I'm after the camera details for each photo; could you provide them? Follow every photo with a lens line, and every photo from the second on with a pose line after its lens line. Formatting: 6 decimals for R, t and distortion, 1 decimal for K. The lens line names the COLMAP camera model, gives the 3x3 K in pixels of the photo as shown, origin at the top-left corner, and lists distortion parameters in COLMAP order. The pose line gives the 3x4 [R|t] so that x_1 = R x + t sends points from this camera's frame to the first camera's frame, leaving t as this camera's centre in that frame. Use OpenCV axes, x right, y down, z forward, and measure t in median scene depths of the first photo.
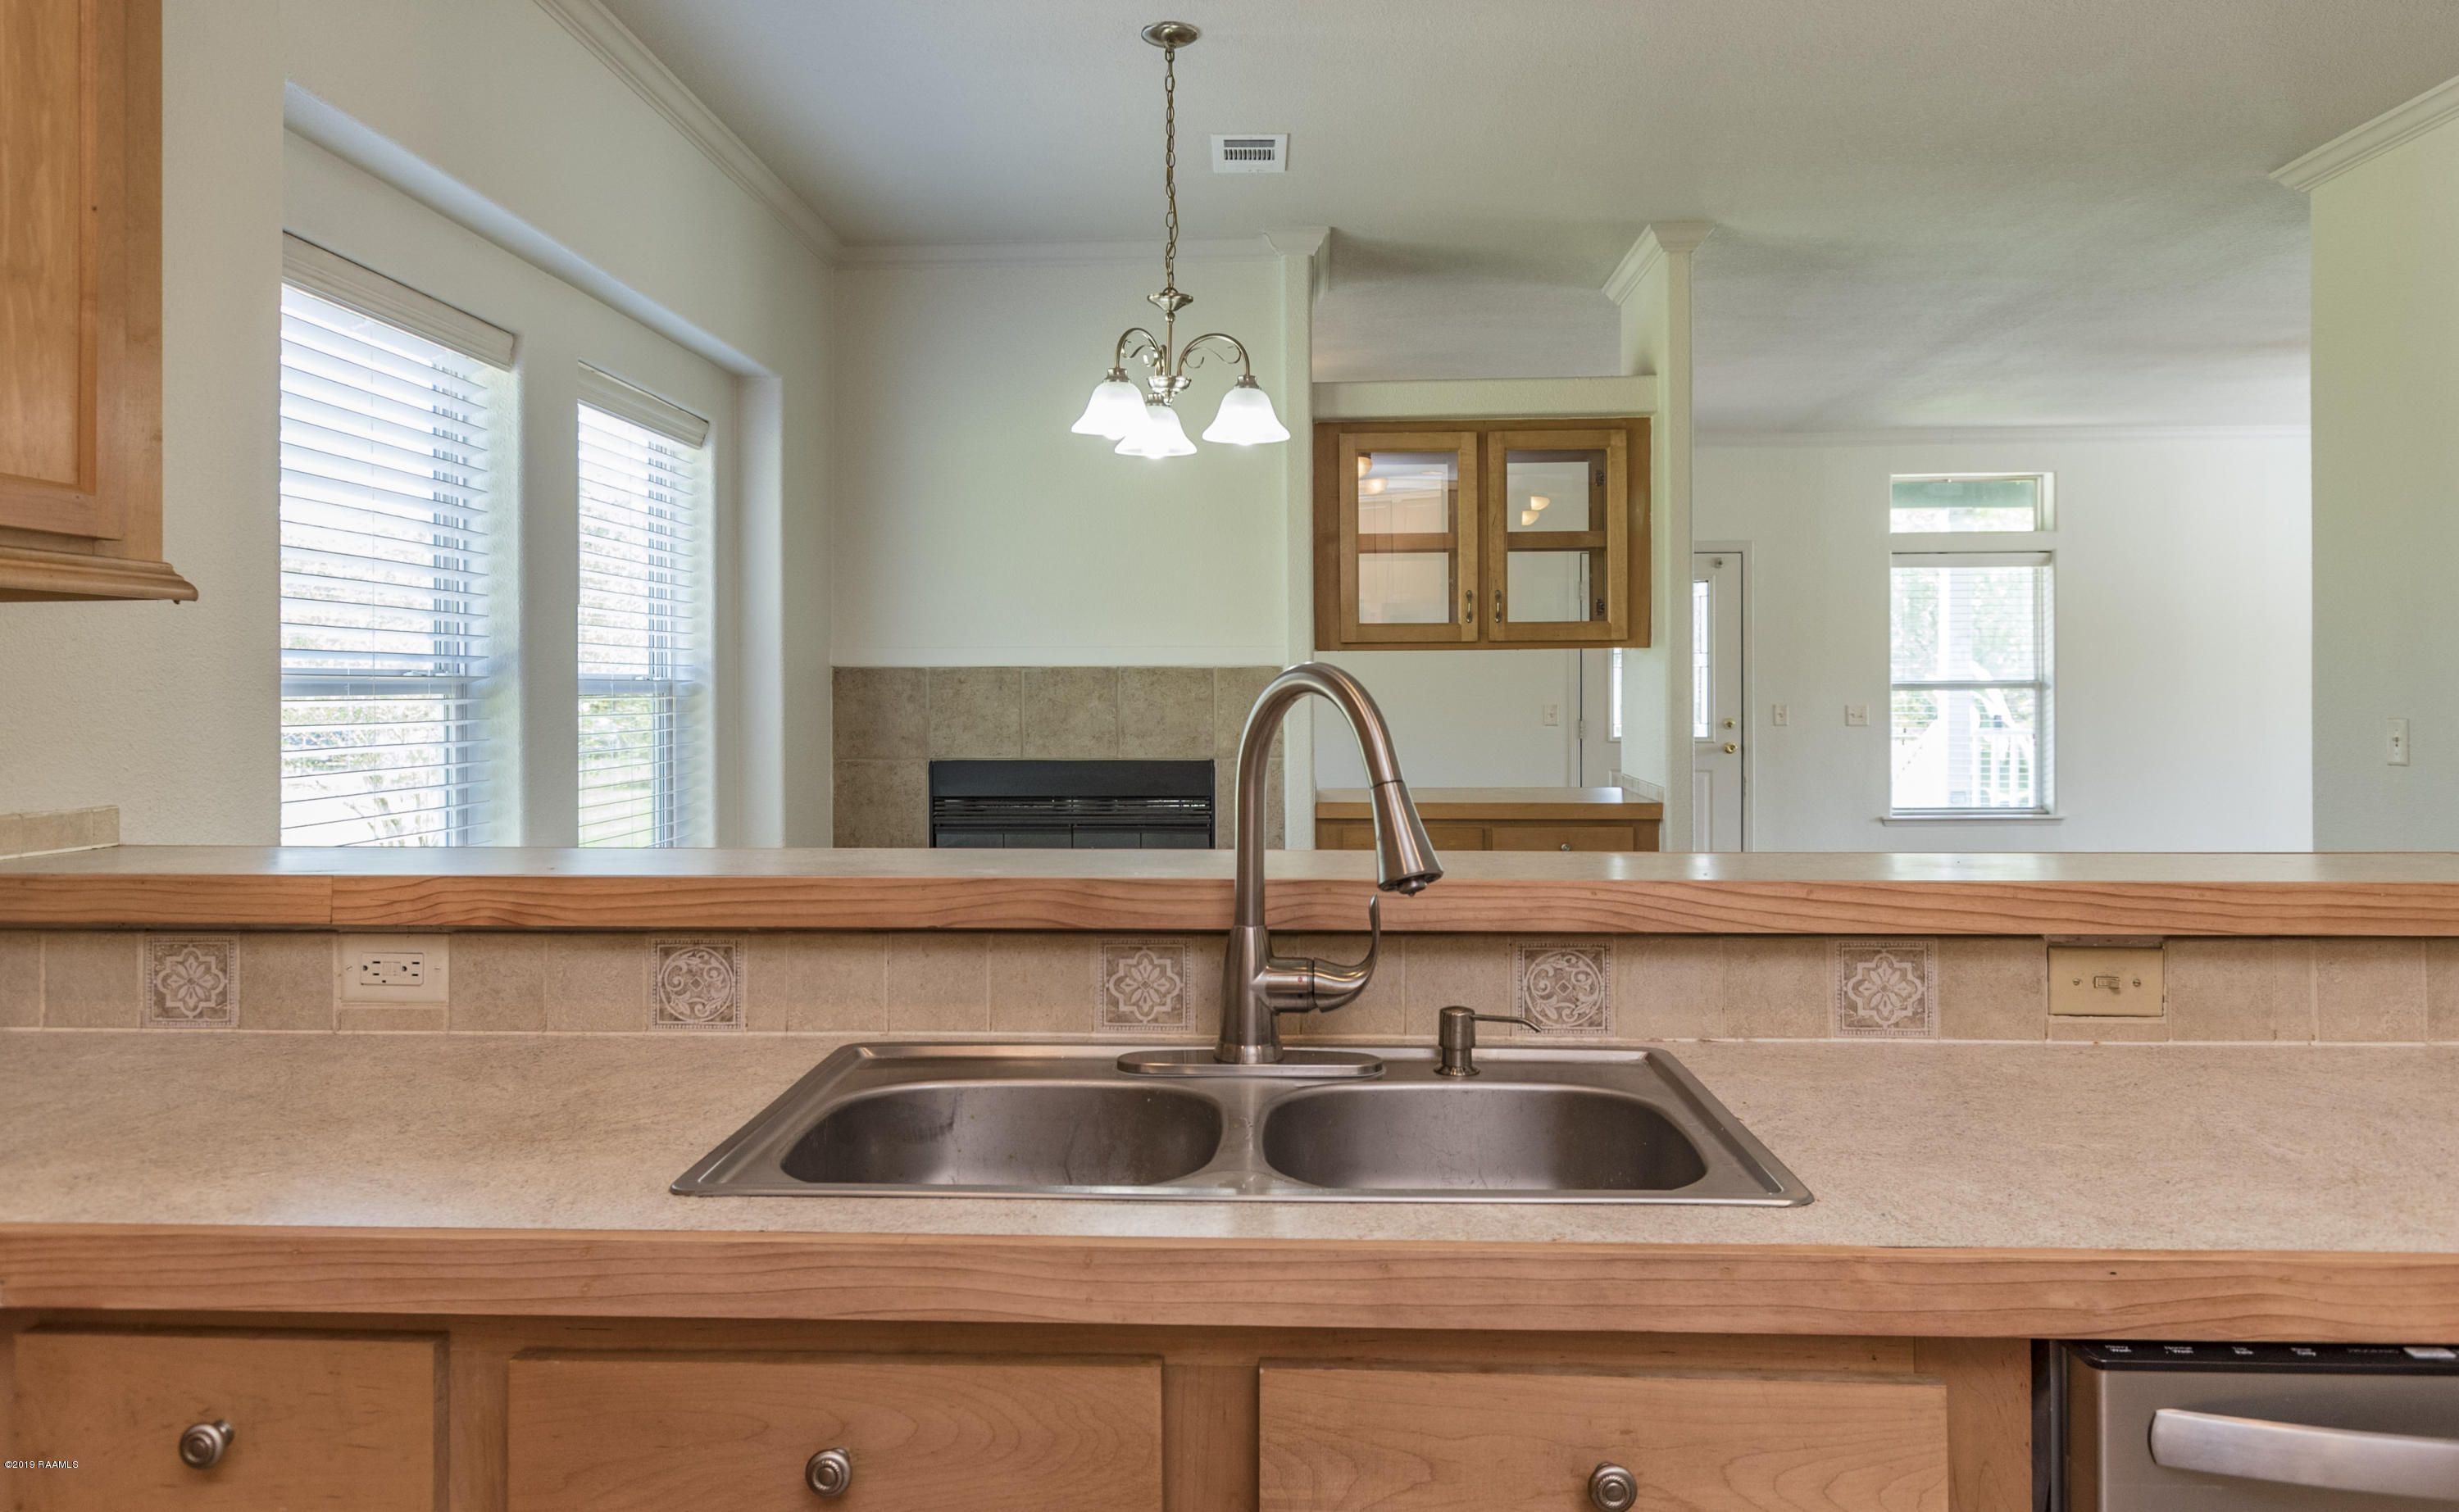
lens RADIAL K [[1607.8, 0, 1226.2], [0, 1607.8, 690.2], [0, 0, 1]] dist [-0.000251, 0.003667]
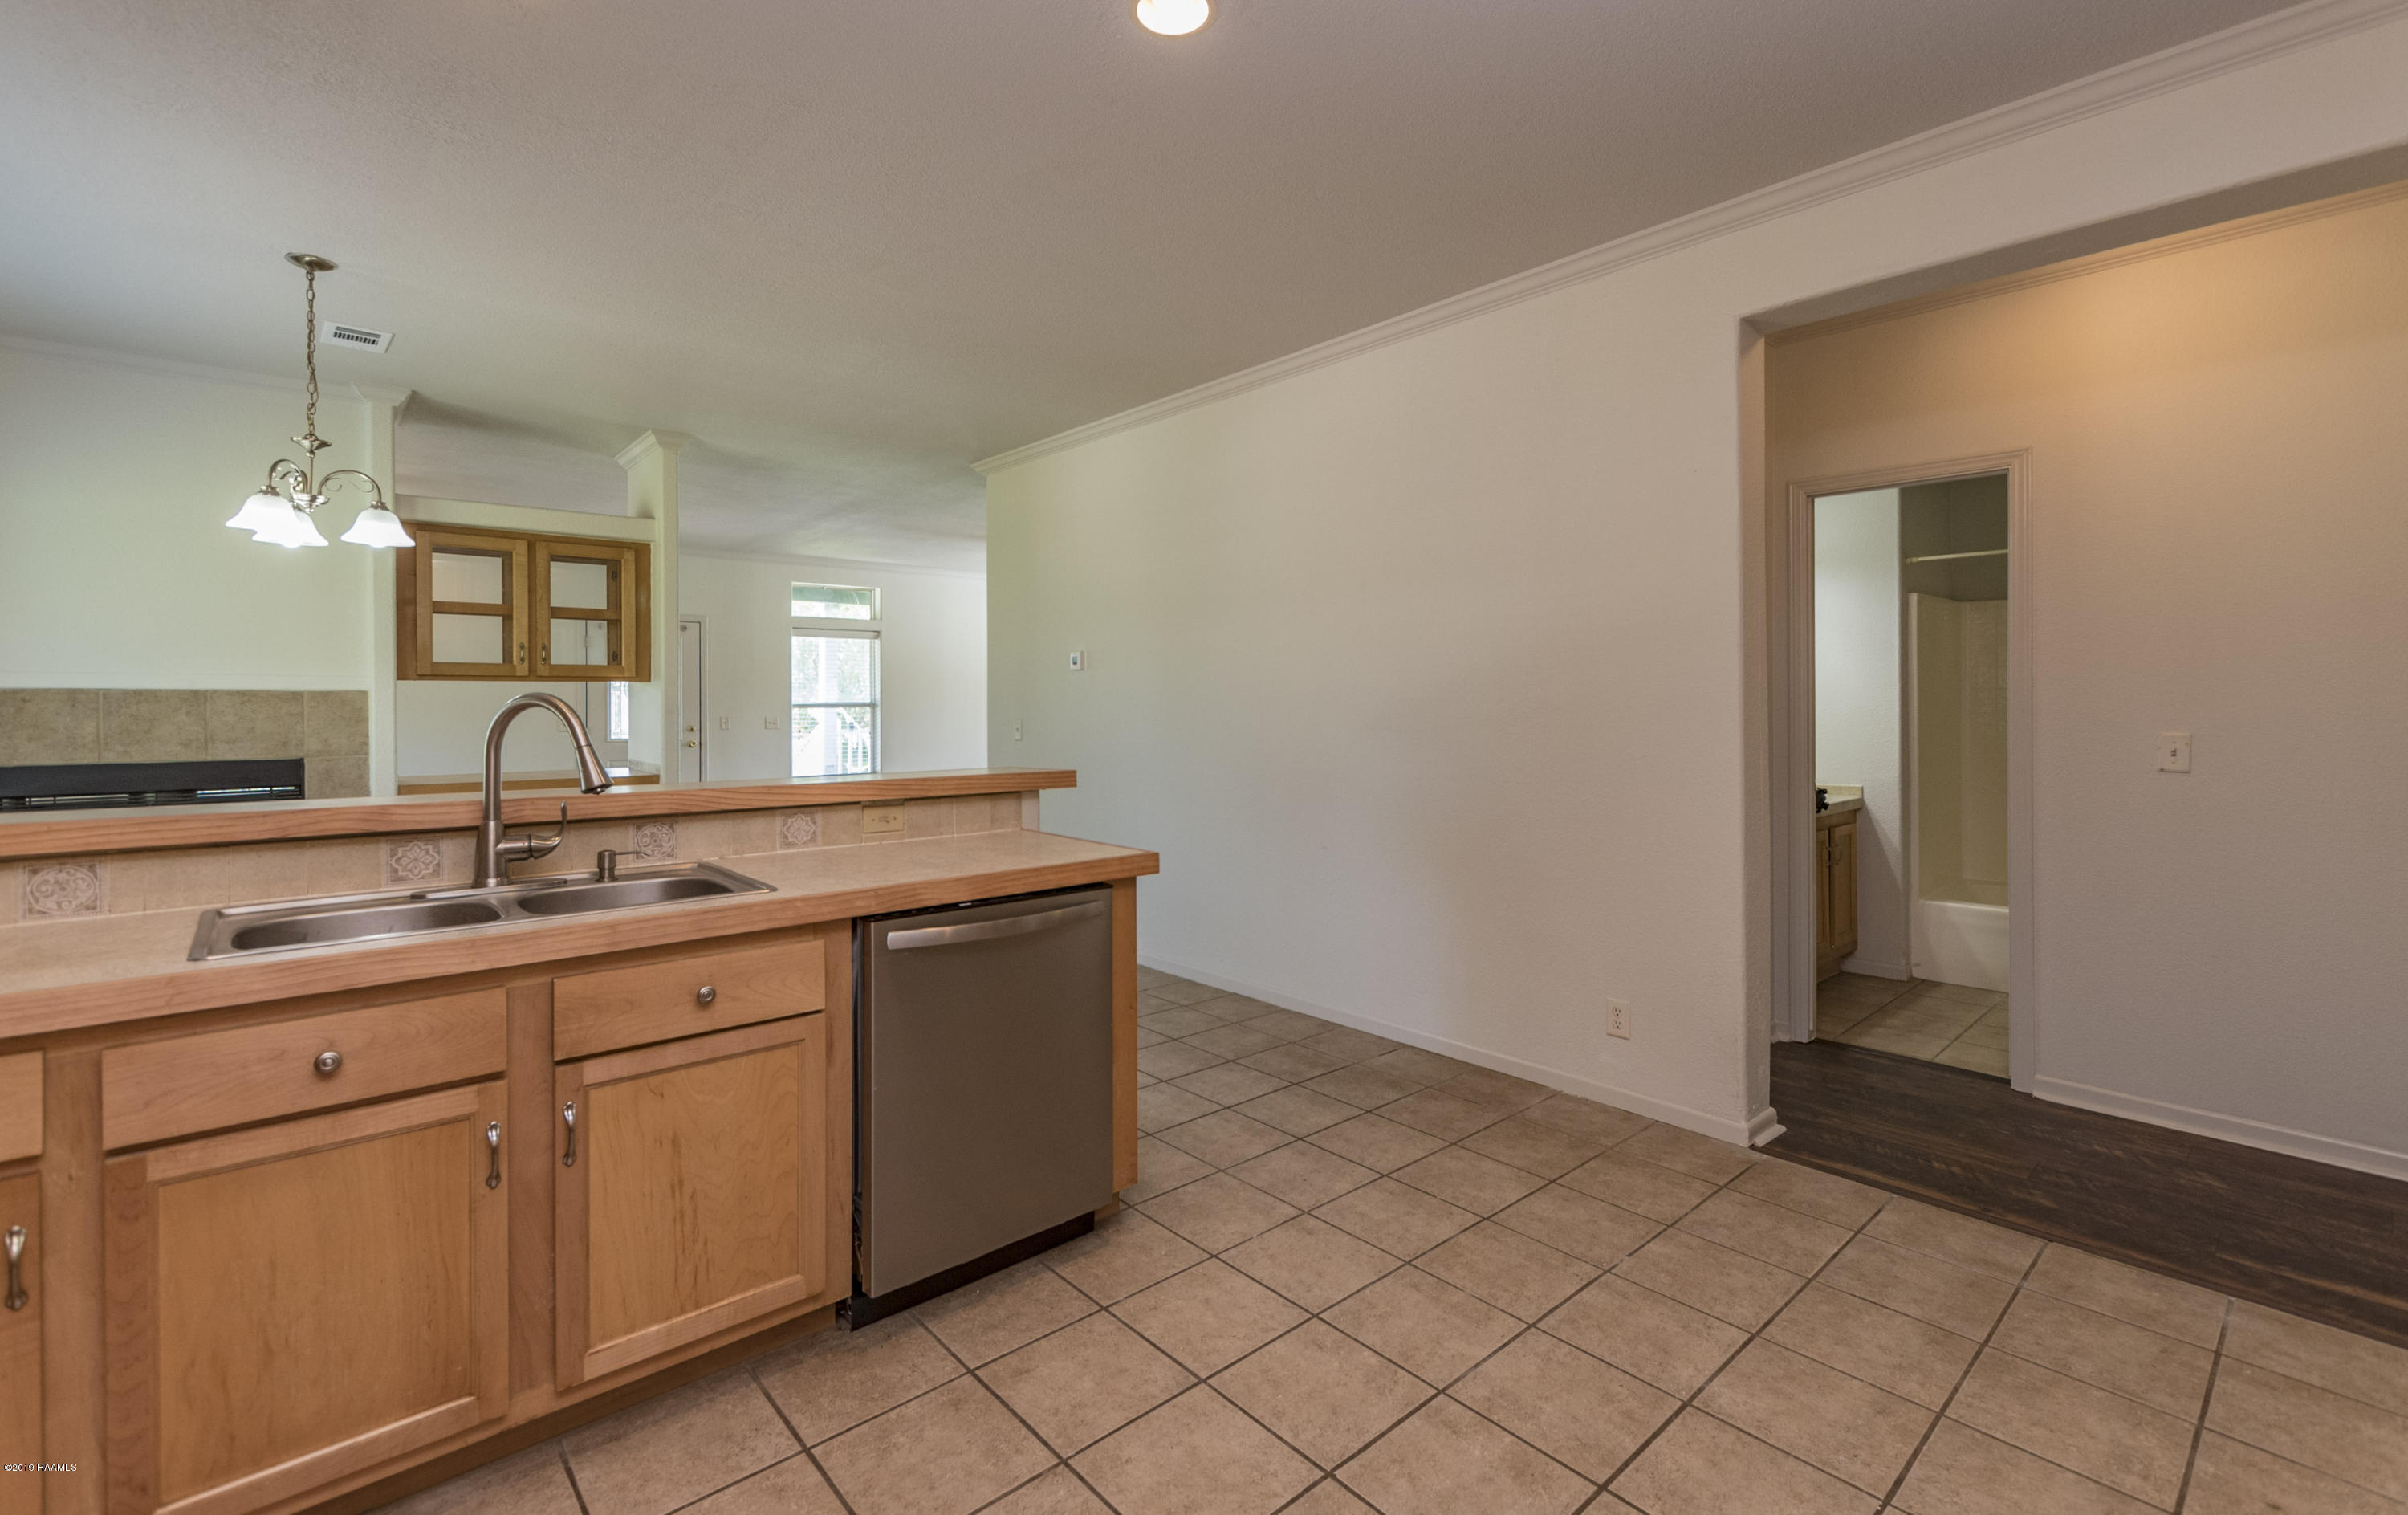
lens RADIAL K [[1041.6, 0, 1201.7], [0, 1041.6, 706.3], [0, 0, 1]] dist [0.009068, -0.003740]
pose [[0.718372, 0.000104, 0.695659, -0.080645], [0.001438, 0.999998, -0.001633, 0.001388], [-0.695658, 0.002174, 0.718370, -0.179109]]
